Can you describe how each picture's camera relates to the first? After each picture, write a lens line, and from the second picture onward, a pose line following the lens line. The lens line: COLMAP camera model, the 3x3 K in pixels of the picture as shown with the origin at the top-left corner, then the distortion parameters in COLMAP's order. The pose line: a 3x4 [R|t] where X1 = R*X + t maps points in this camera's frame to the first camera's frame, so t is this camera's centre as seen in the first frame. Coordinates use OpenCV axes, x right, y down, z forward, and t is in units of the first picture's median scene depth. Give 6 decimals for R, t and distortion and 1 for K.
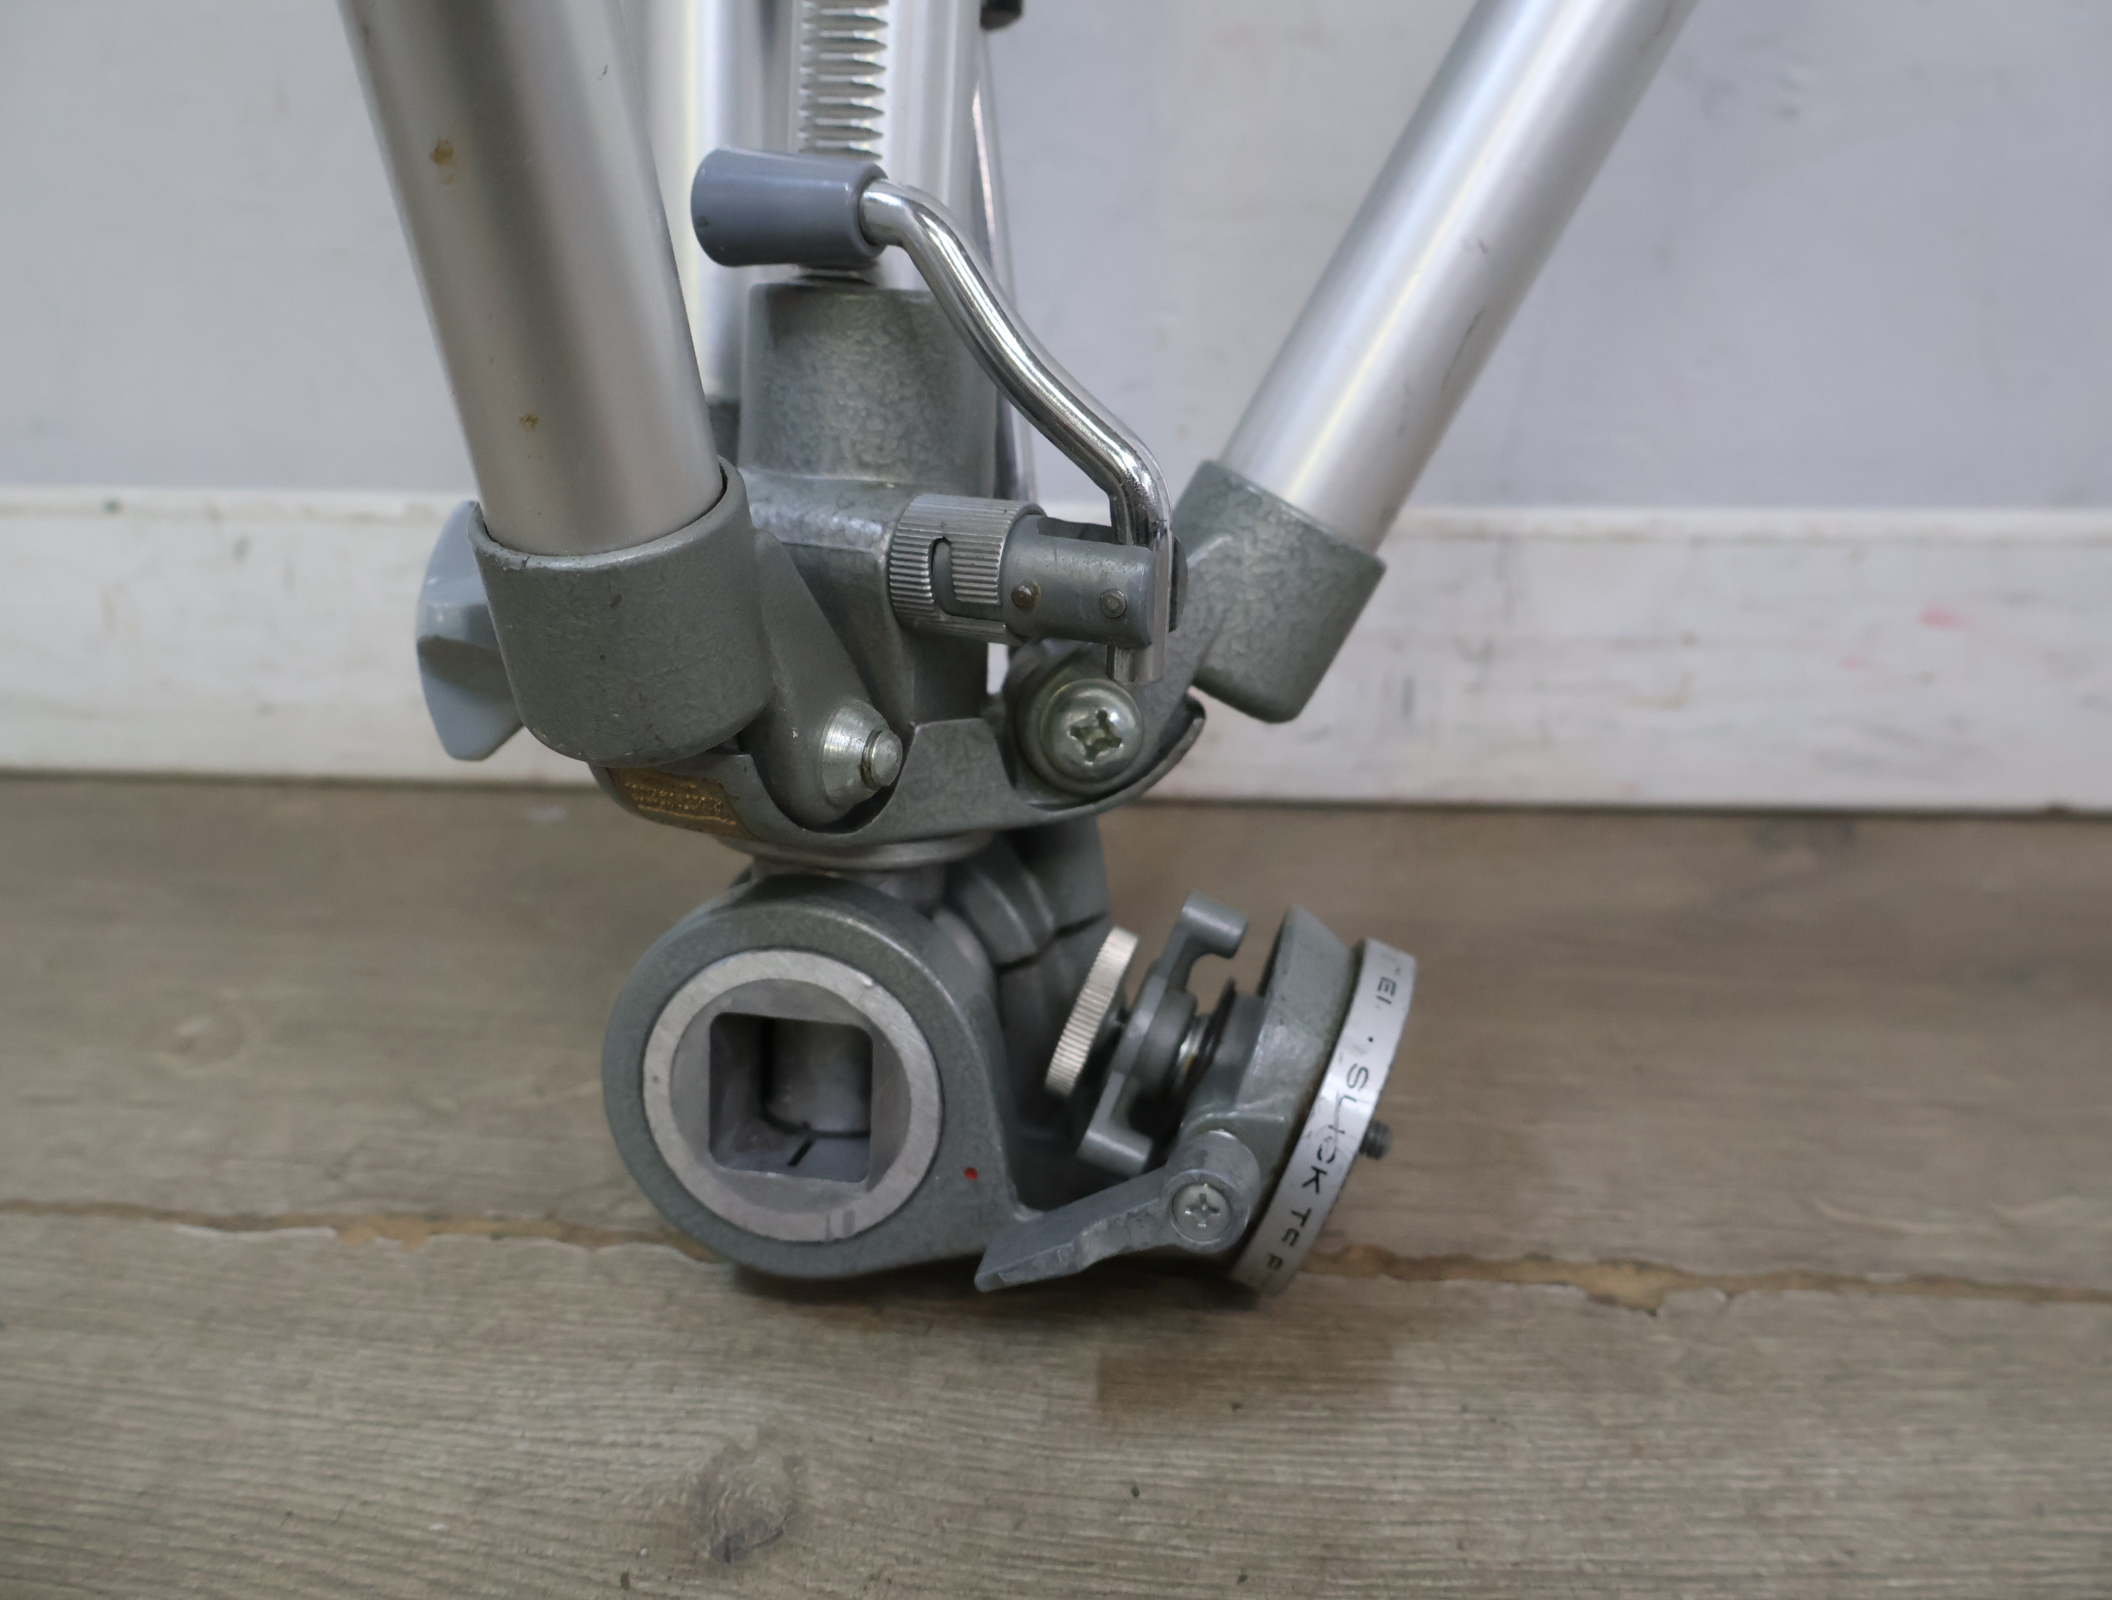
lens RADIAL K [[1983.2, 0, 1042.8], [0, 1983.2, 782.5], [0, 0, 1]] dist [0.003370, 0.000000]
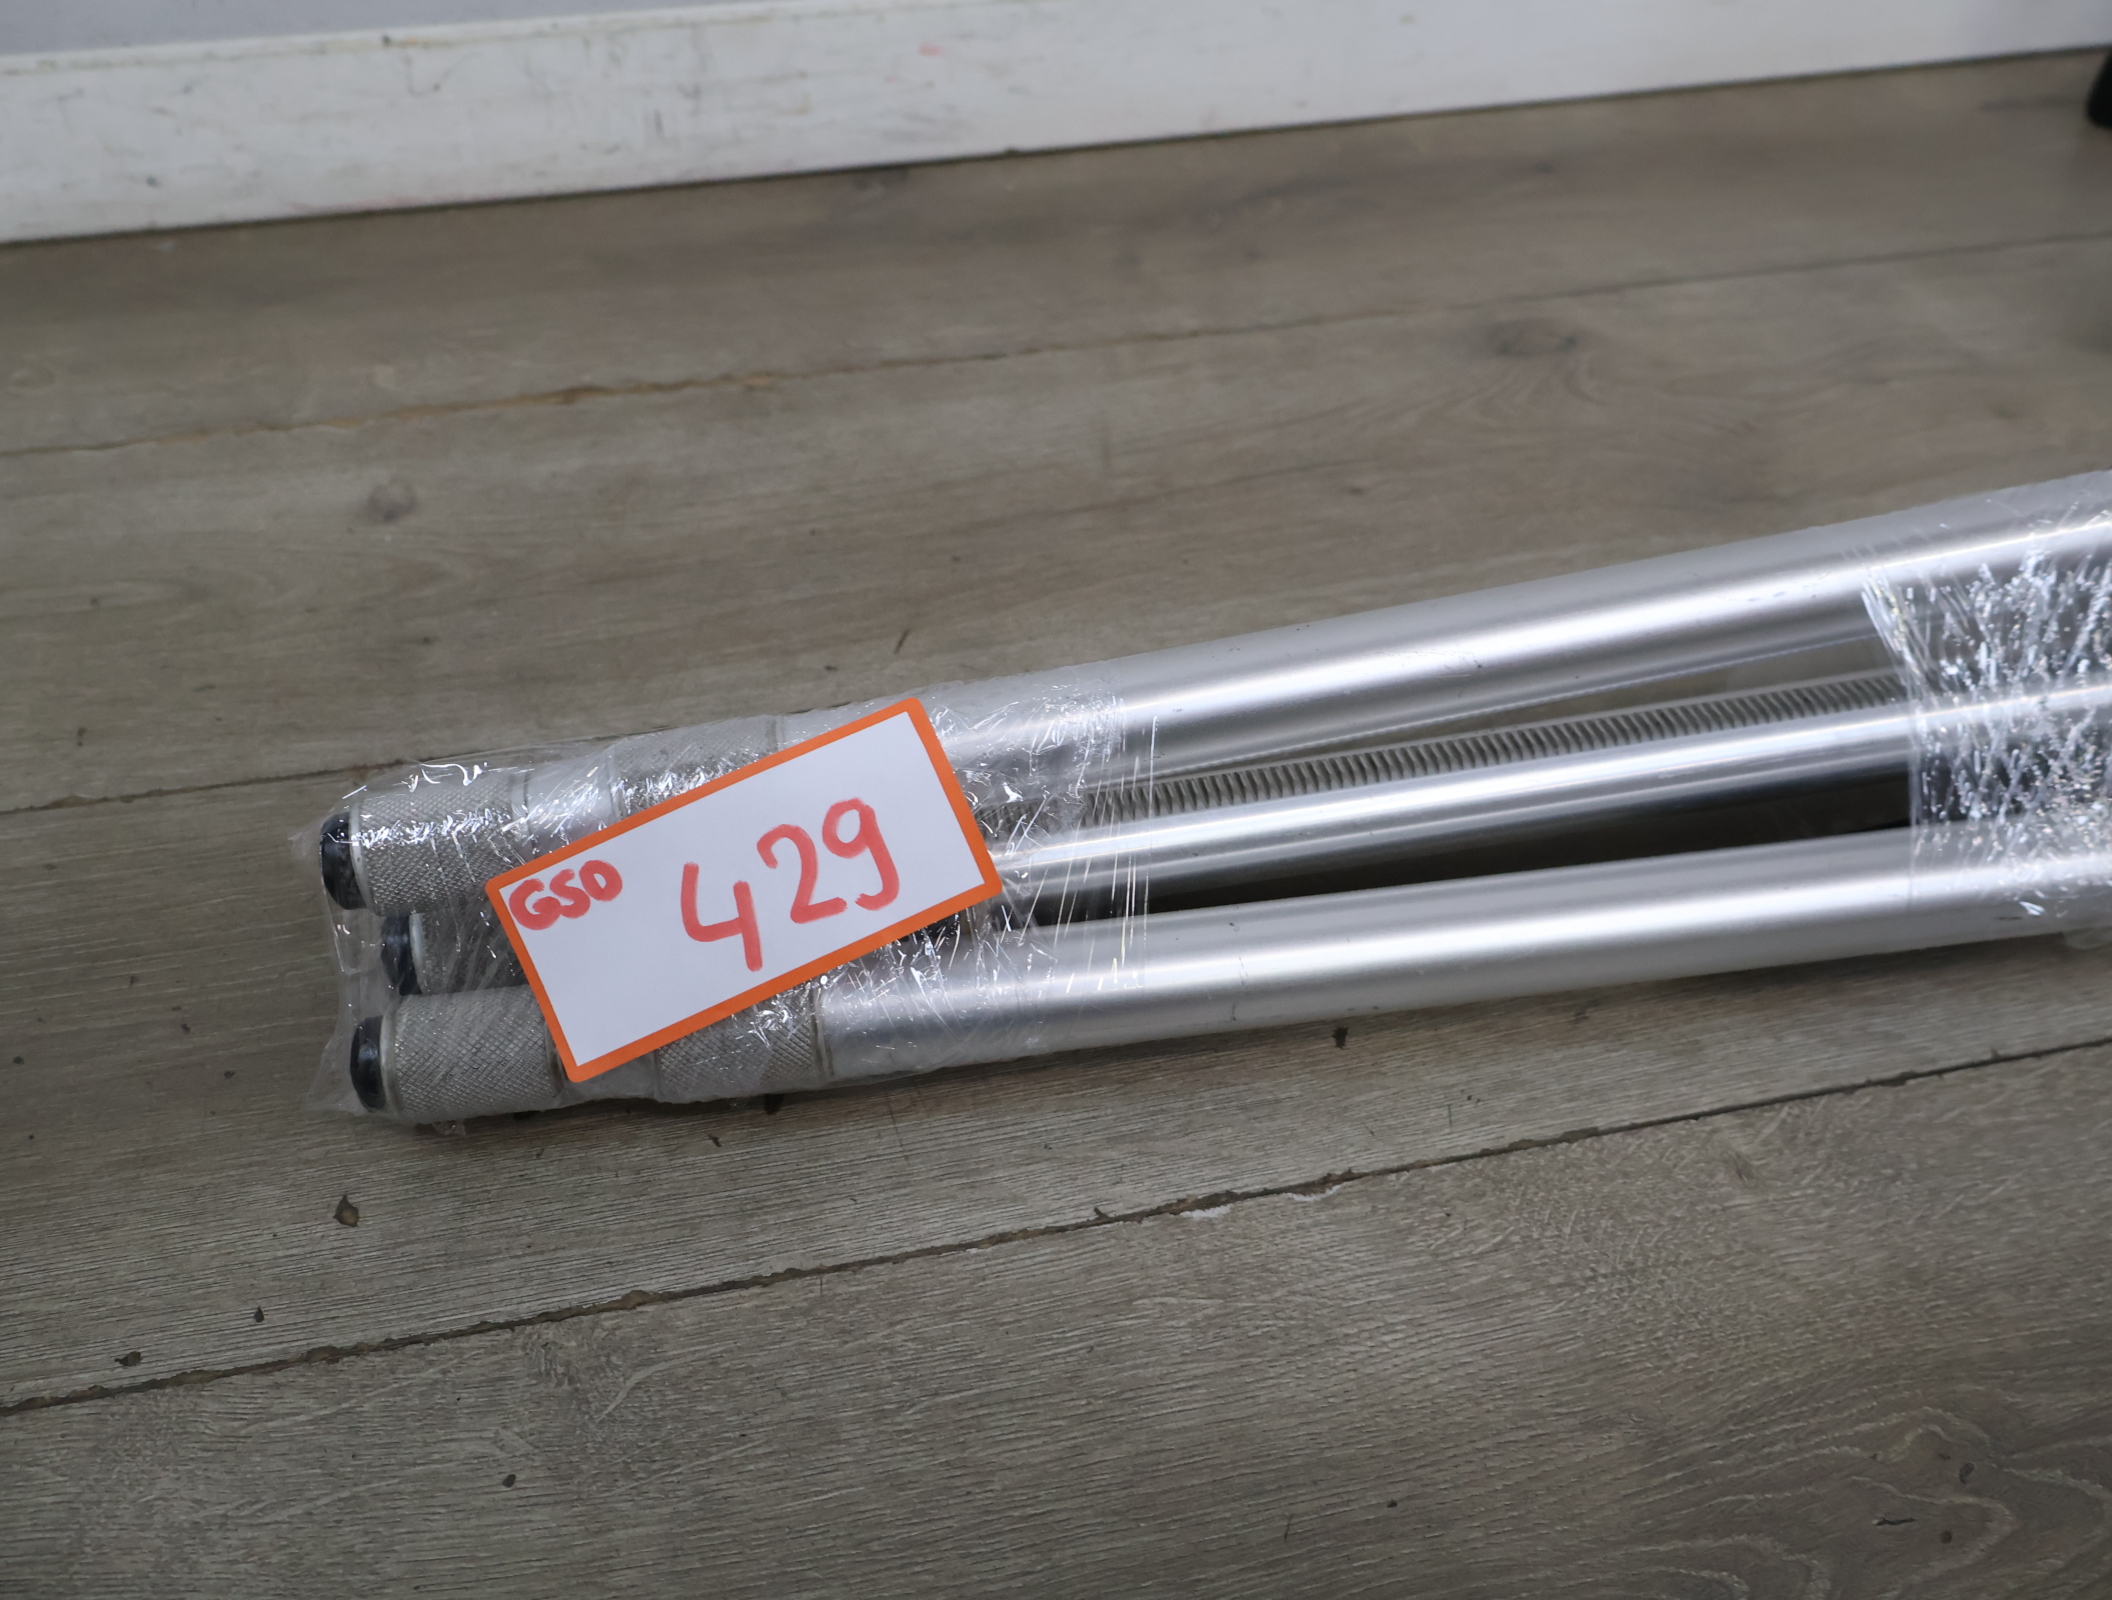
lens RADIAL K [[1983.2, 0, 1041.5], [0, 1983.2, 796.2], [0, 0, 1]] dist [0.003370, 0.000000]
pose [[0.956827, -0.179402, 0.228684, -0.005628], [0.107933, 0.949833, 0.293544, 0.049342], [-0.269874, -0.256188, 0.928189, -0.969026]]
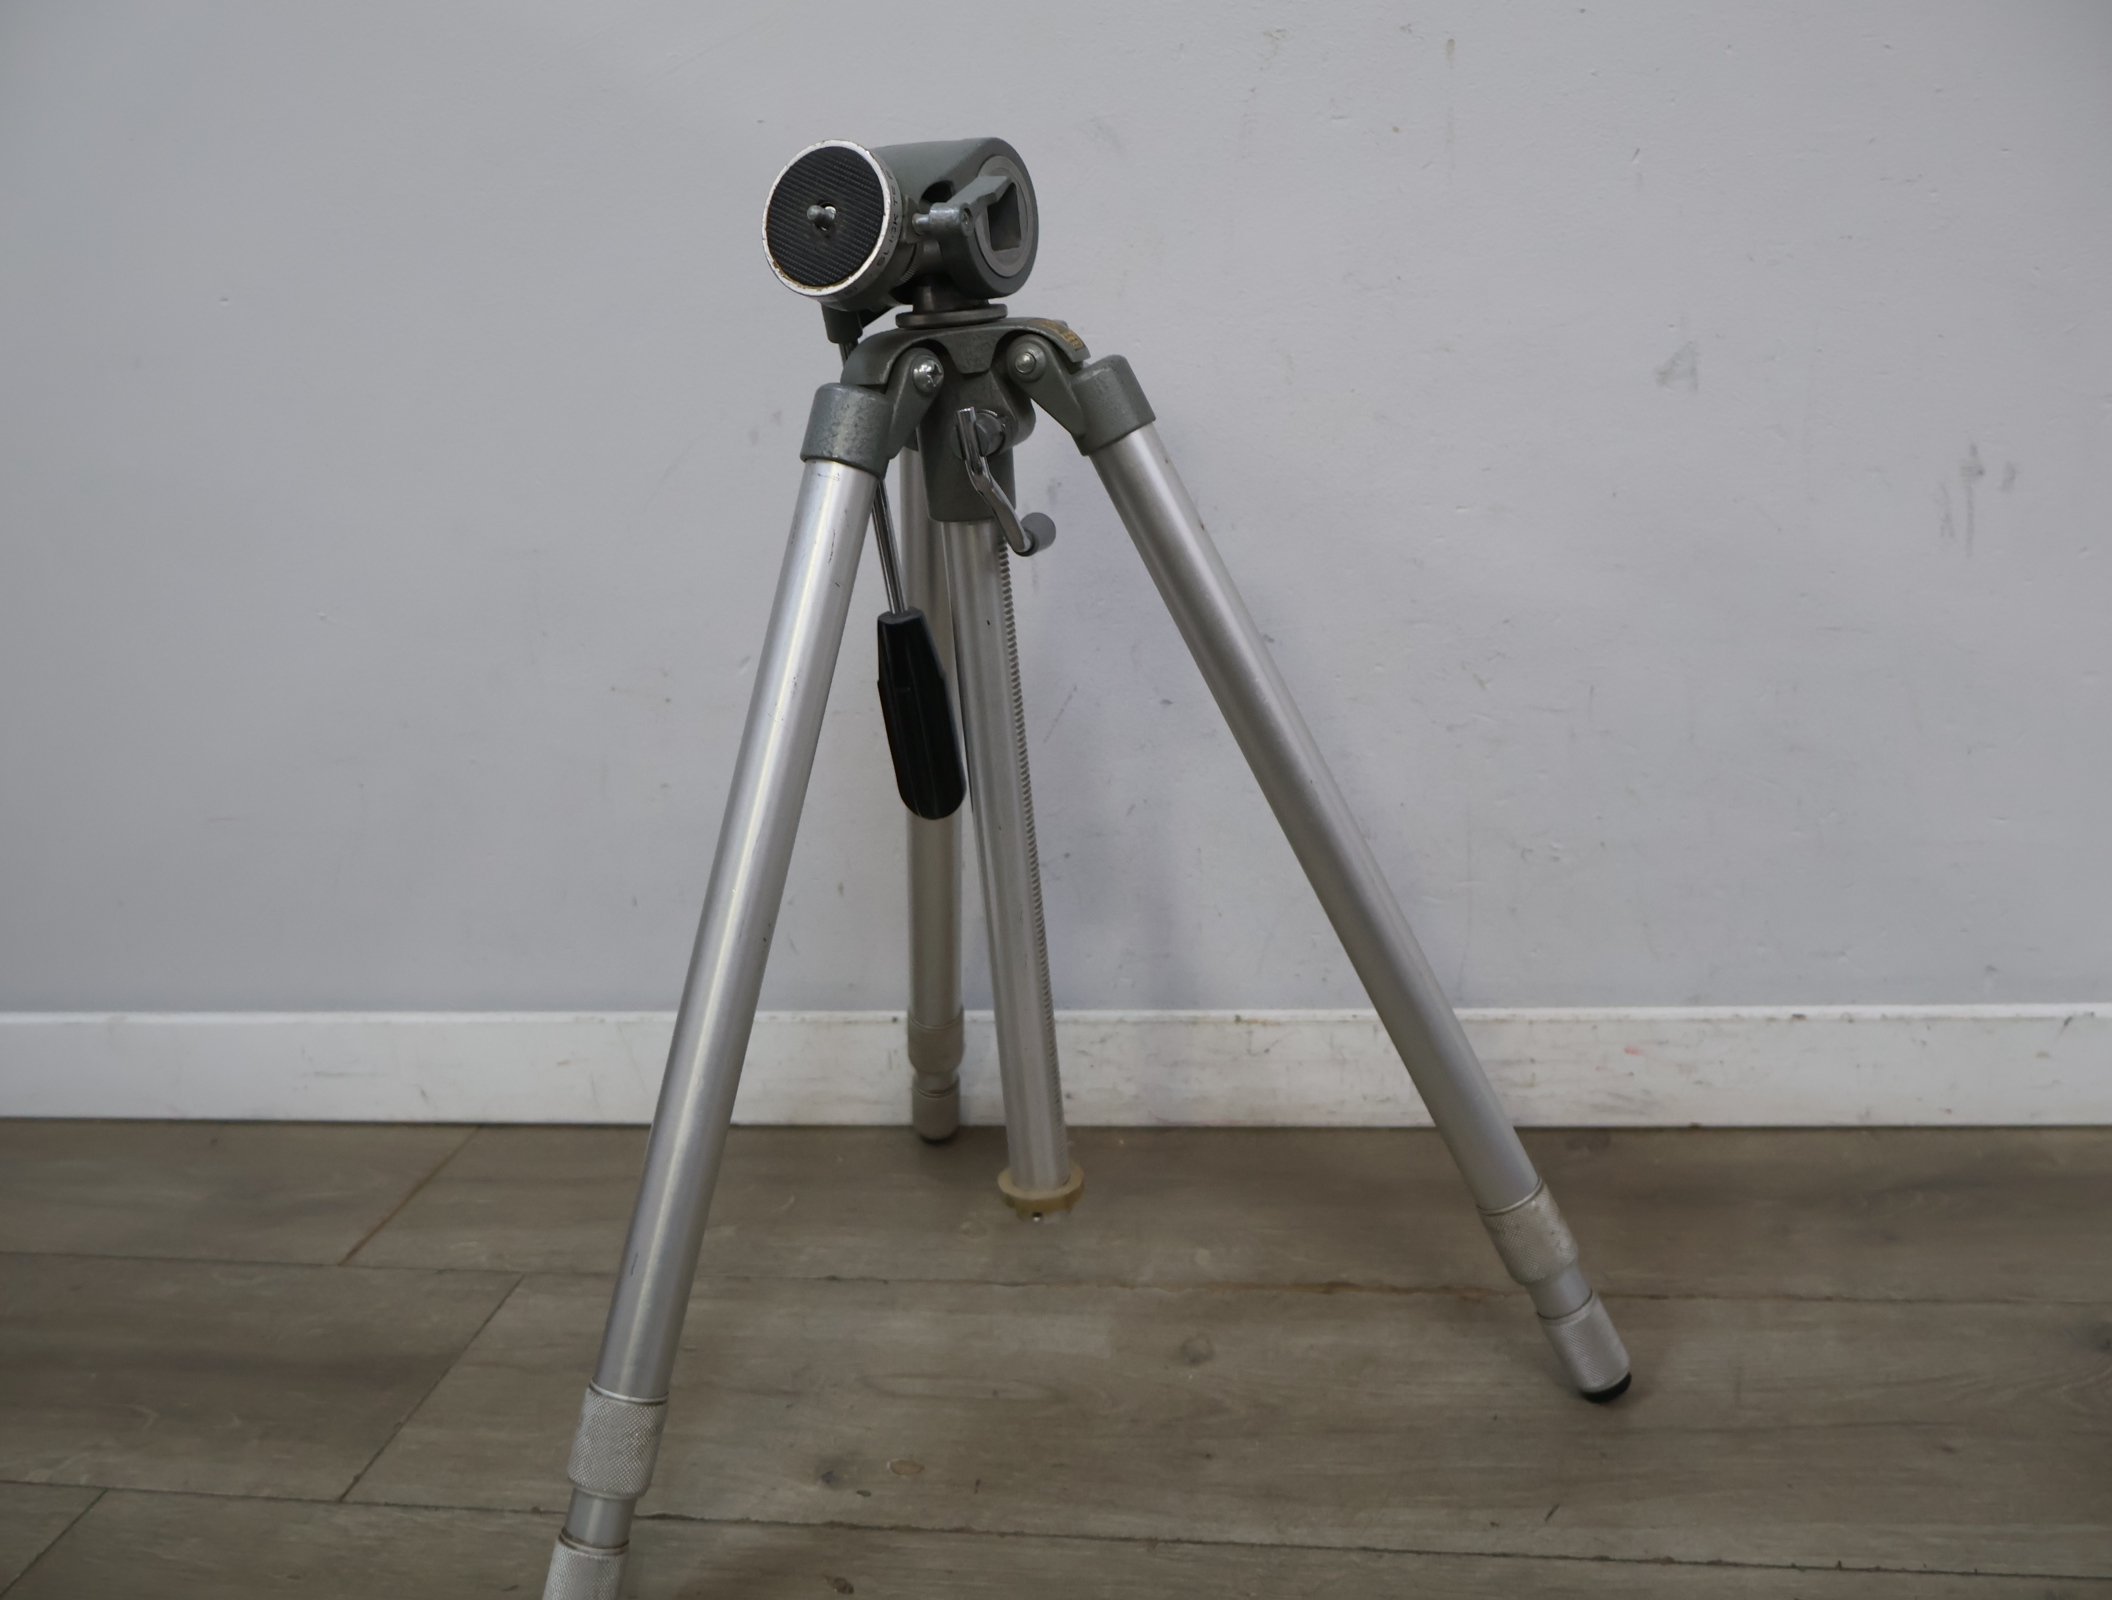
lens RADIAL K [[1983.2, 0, 1065.5], [0, 1983.2, 814.9], [0, 0, 1]] dist [0.003370, 0.000000]
pose [[0.995436, -0.035320, -0.088652, -0.024245], [0.023166, 0.990634, -0.134563, -0.058650], [0.092574, 0.131895, 0.986931, -1.559116]]
